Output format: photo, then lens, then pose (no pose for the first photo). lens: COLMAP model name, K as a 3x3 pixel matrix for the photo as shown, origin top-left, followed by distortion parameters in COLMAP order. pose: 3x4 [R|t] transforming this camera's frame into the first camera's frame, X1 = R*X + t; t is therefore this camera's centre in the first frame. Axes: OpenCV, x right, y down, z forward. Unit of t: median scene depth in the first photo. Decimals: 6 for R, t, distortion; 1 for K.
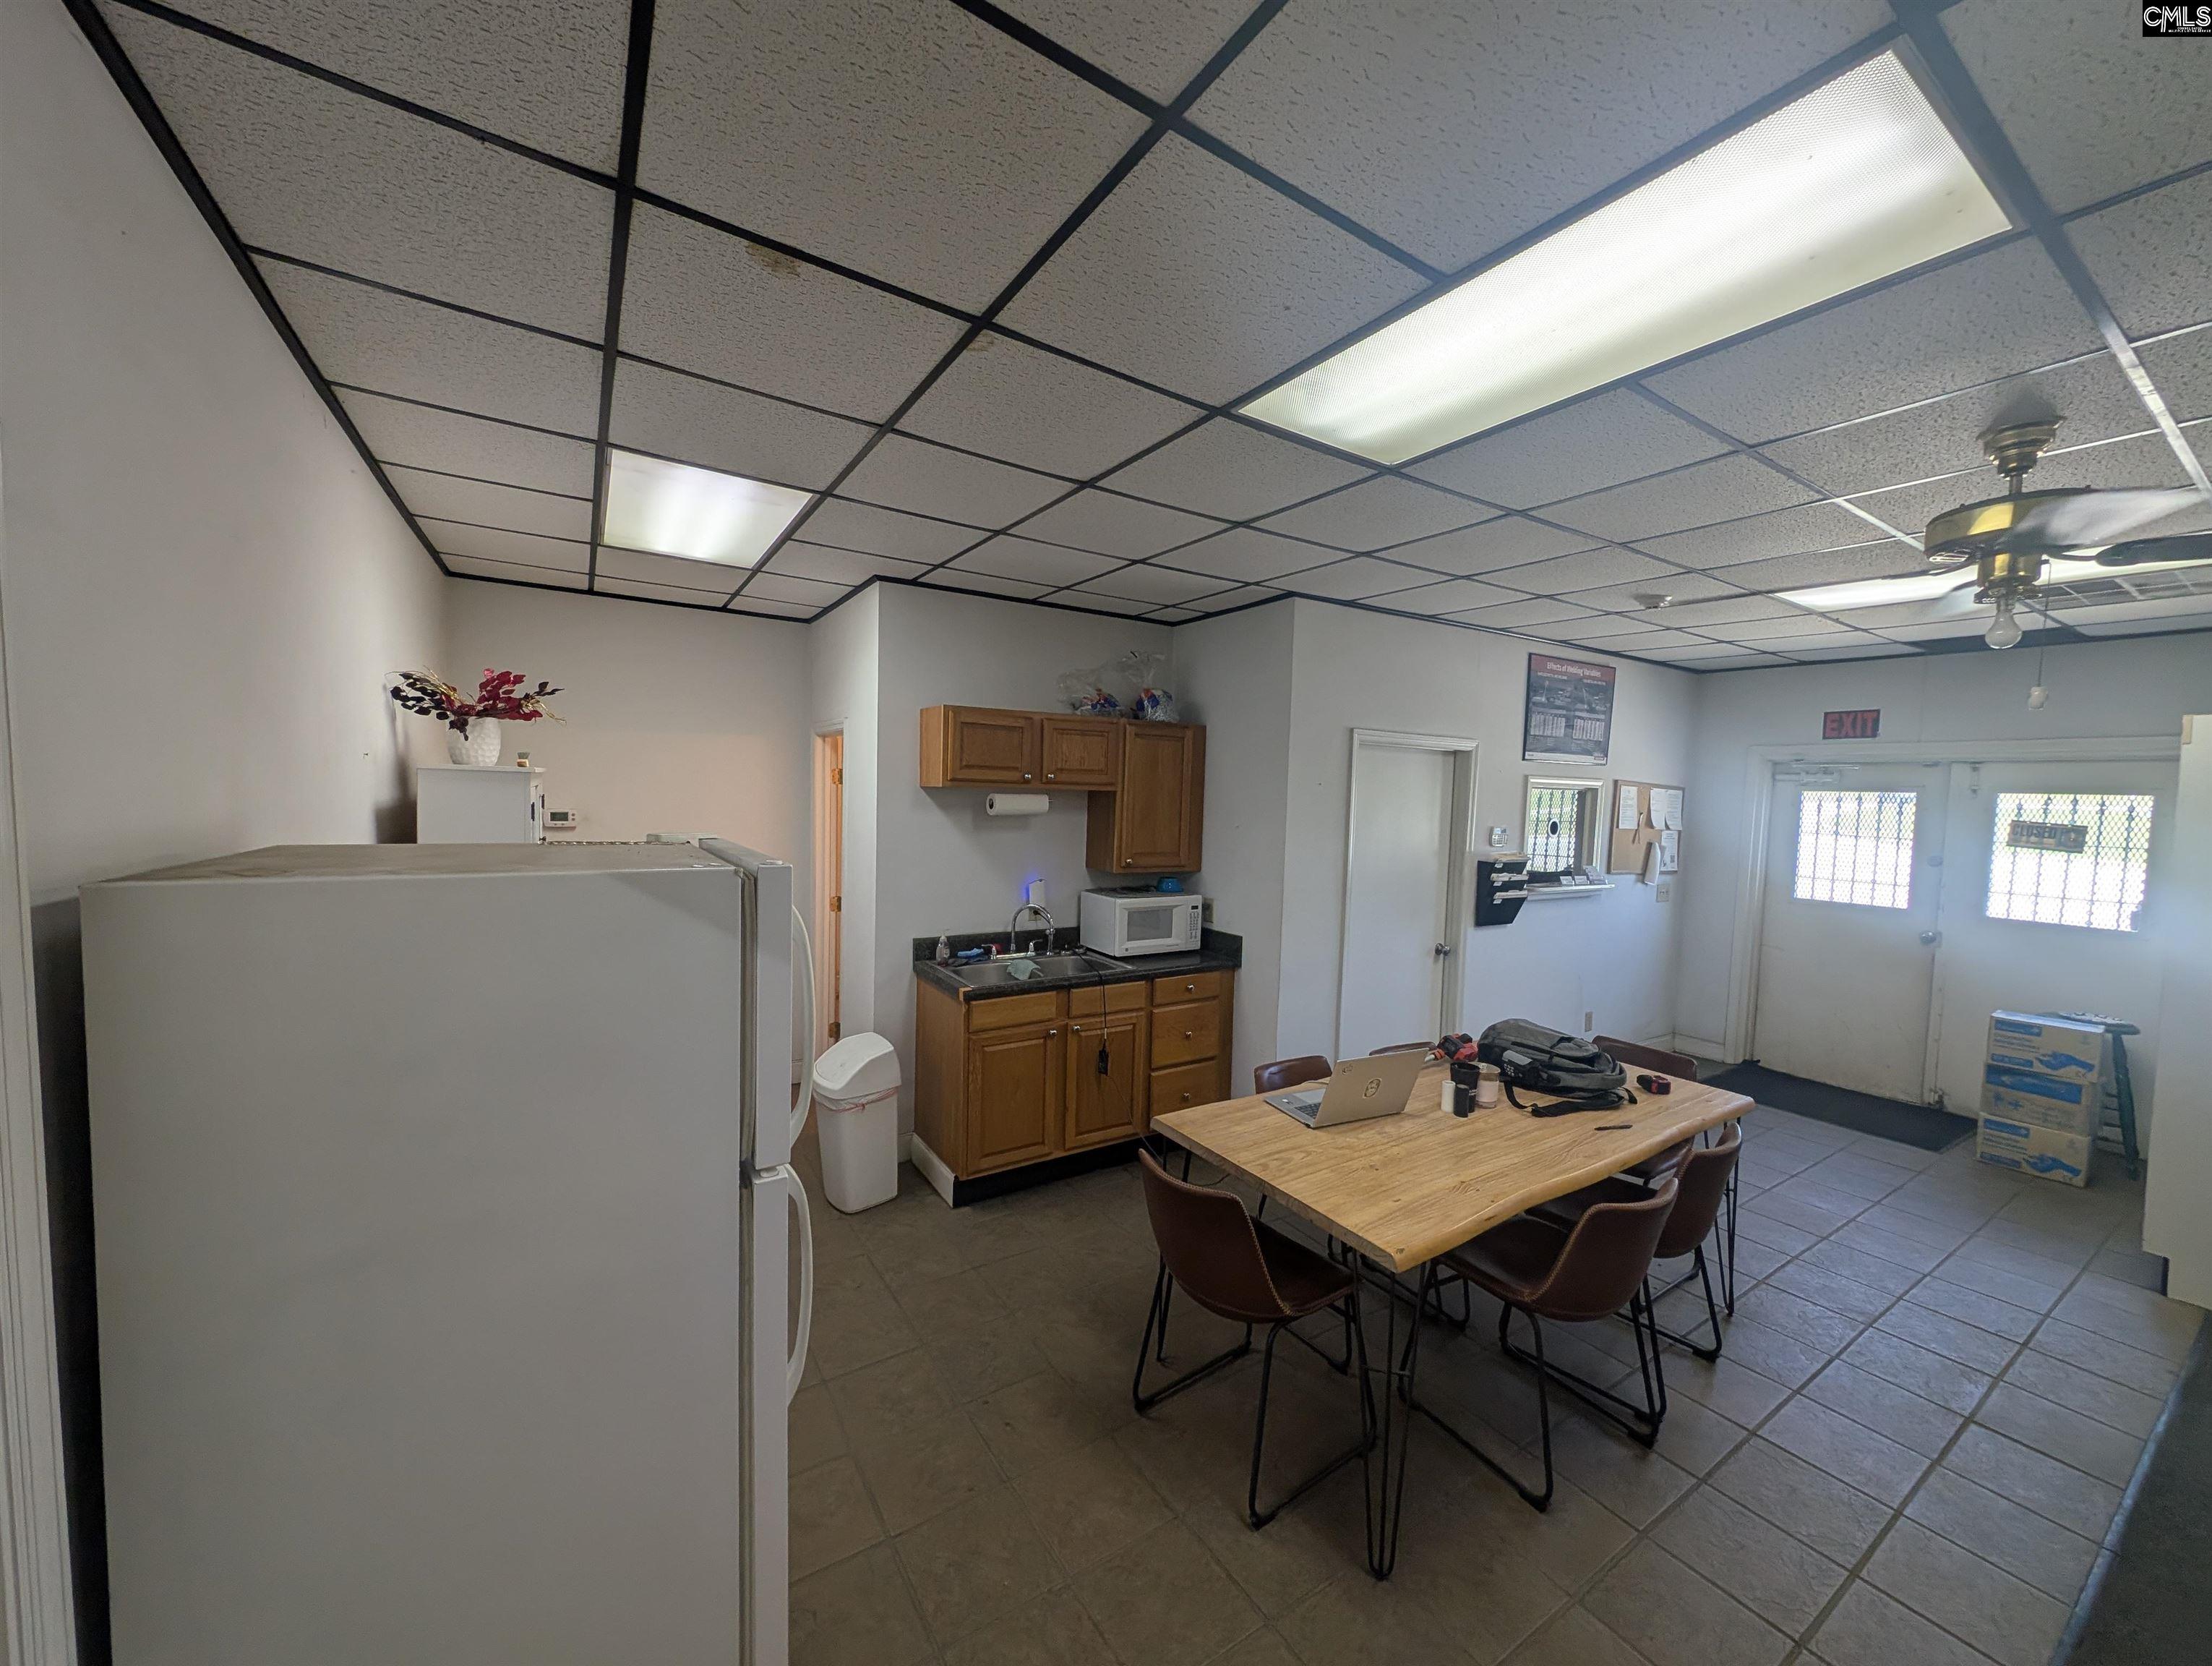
lens RADIAL K [[836.5, 0, 1113.7], [0, 836.5, 845.2], [0, 0, 1]] dist [0.001143, 0.000068]
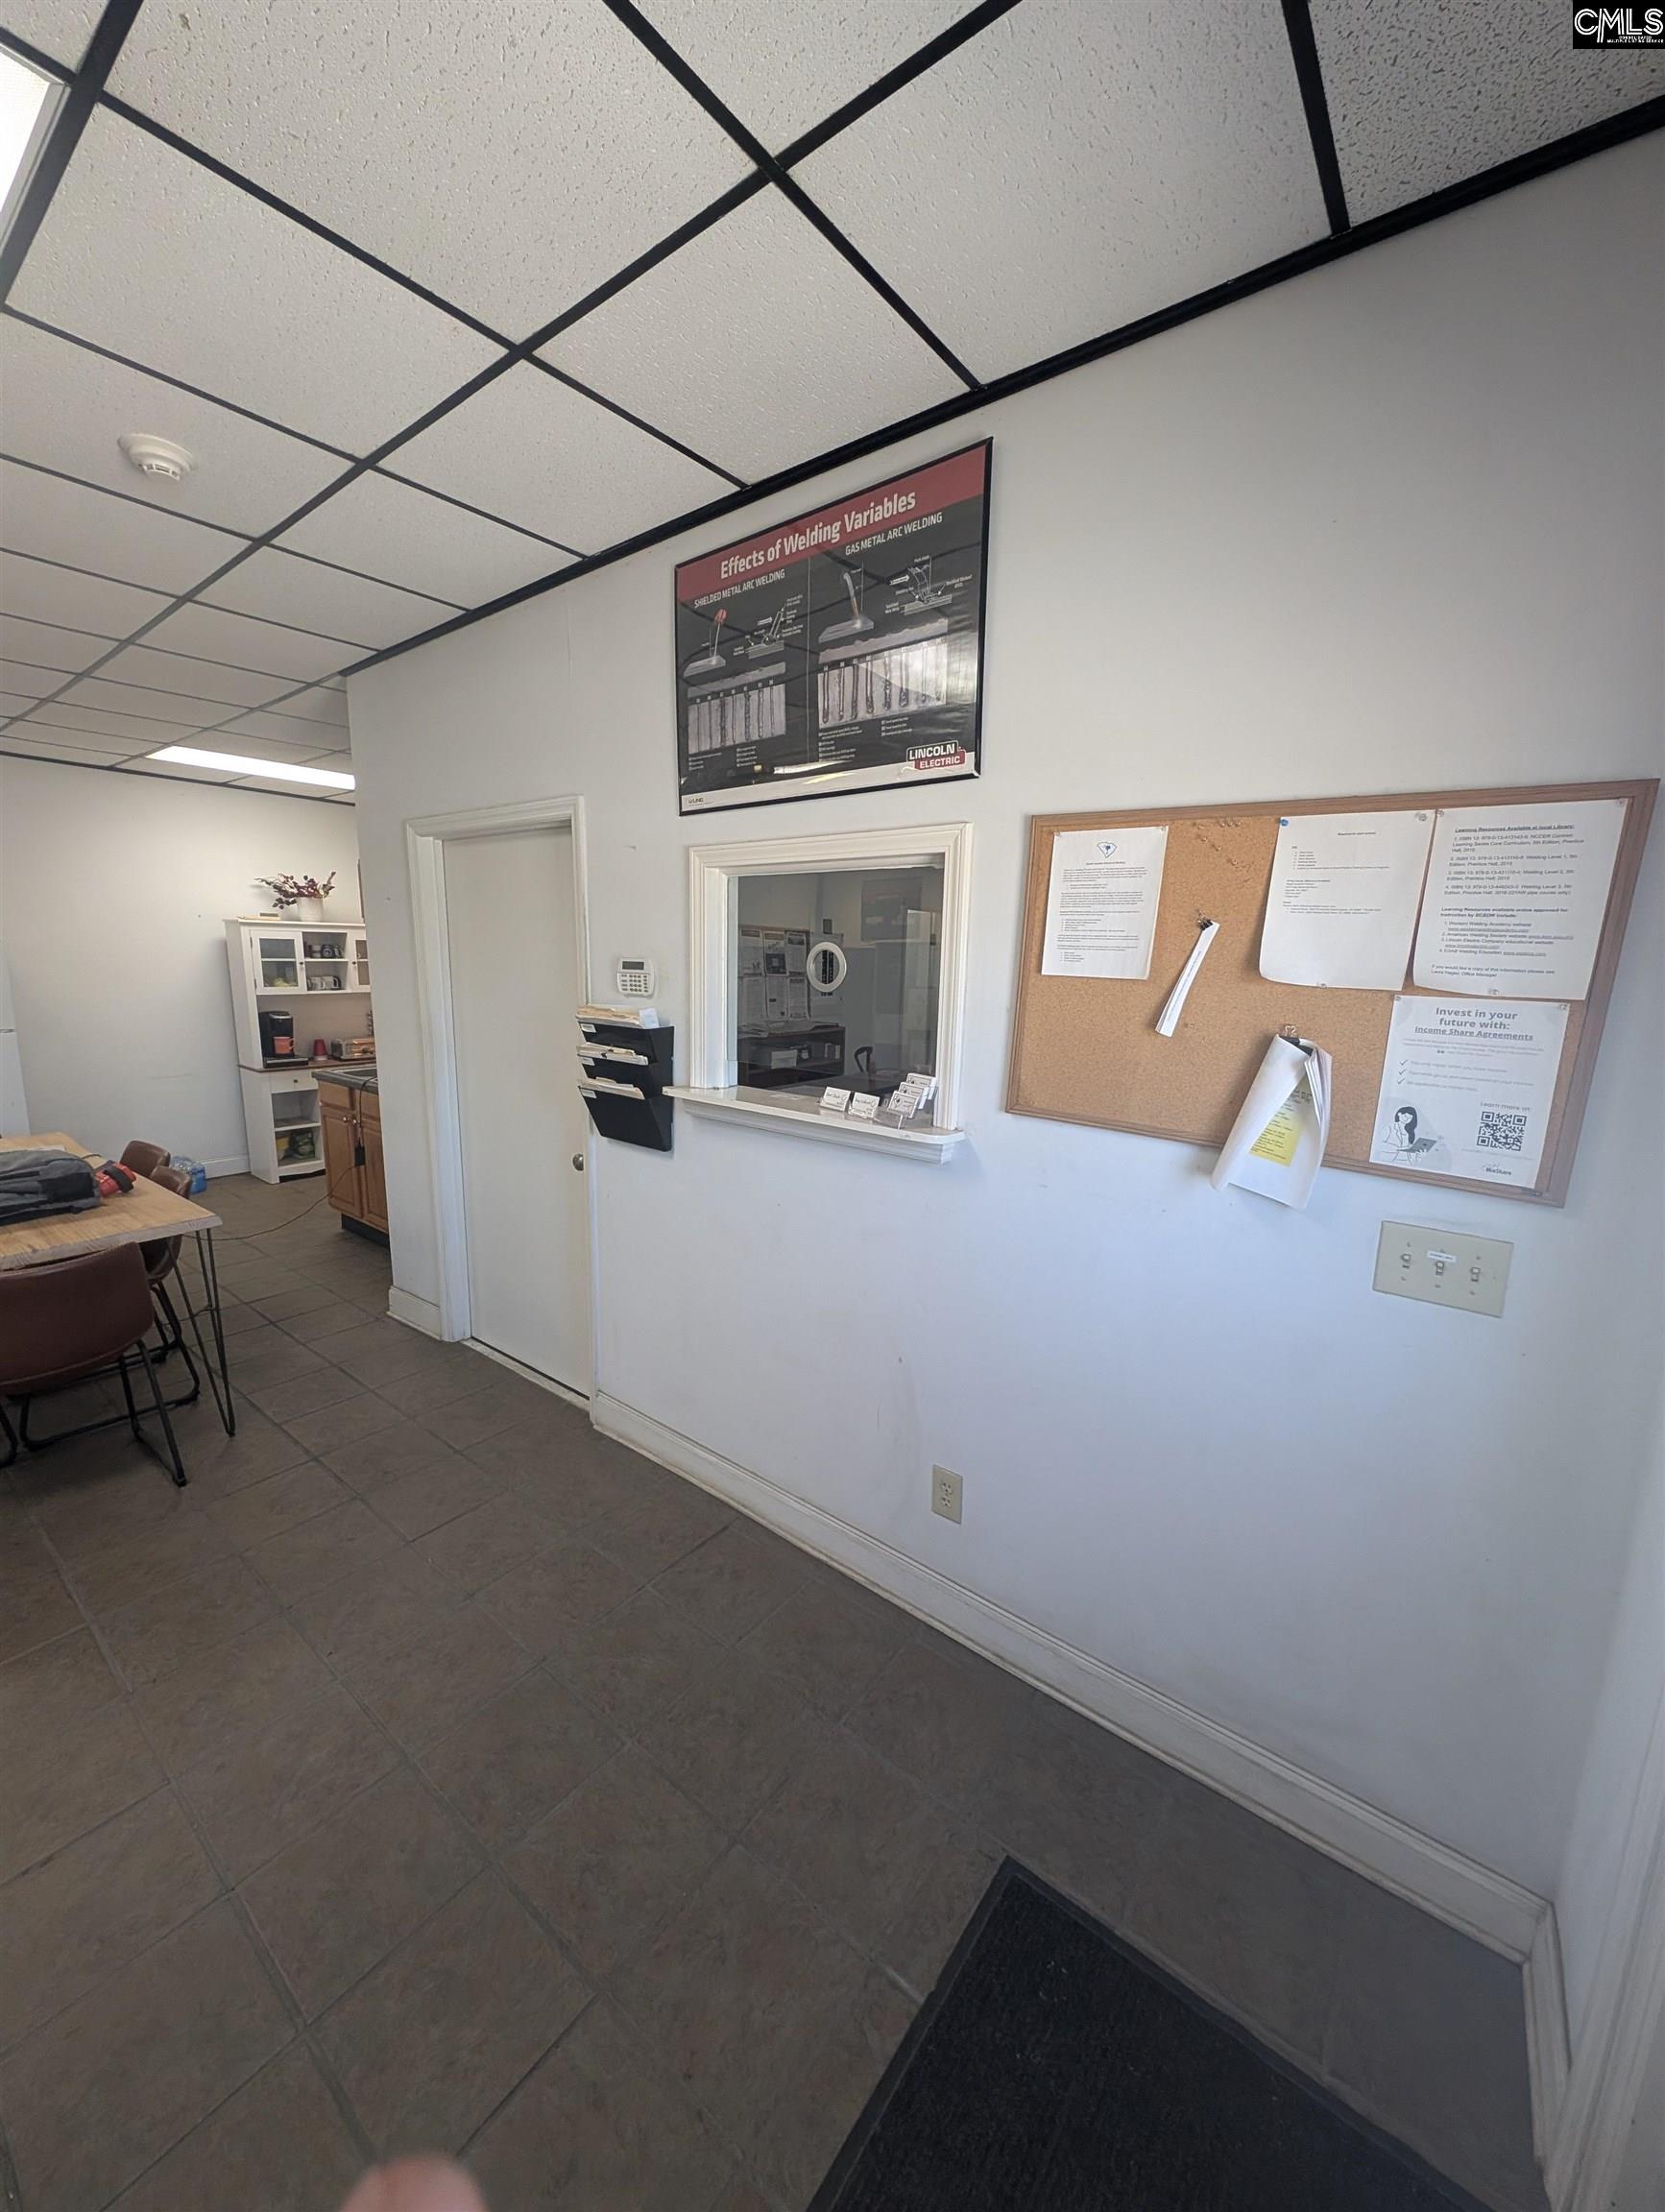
lens RADIAL K [[836.5, 0, 832.5], [0, 836.5, 1106.0], [0, 0, 1]] dist [0.001143, 0.000068]
pose [[0.389995, 0.148590, -0.908749, 0.958004], [-0.077271, 0.988694, 0.128501, -0.009414], [0.917569, 0.020105, 0.397067, 0.890591]]
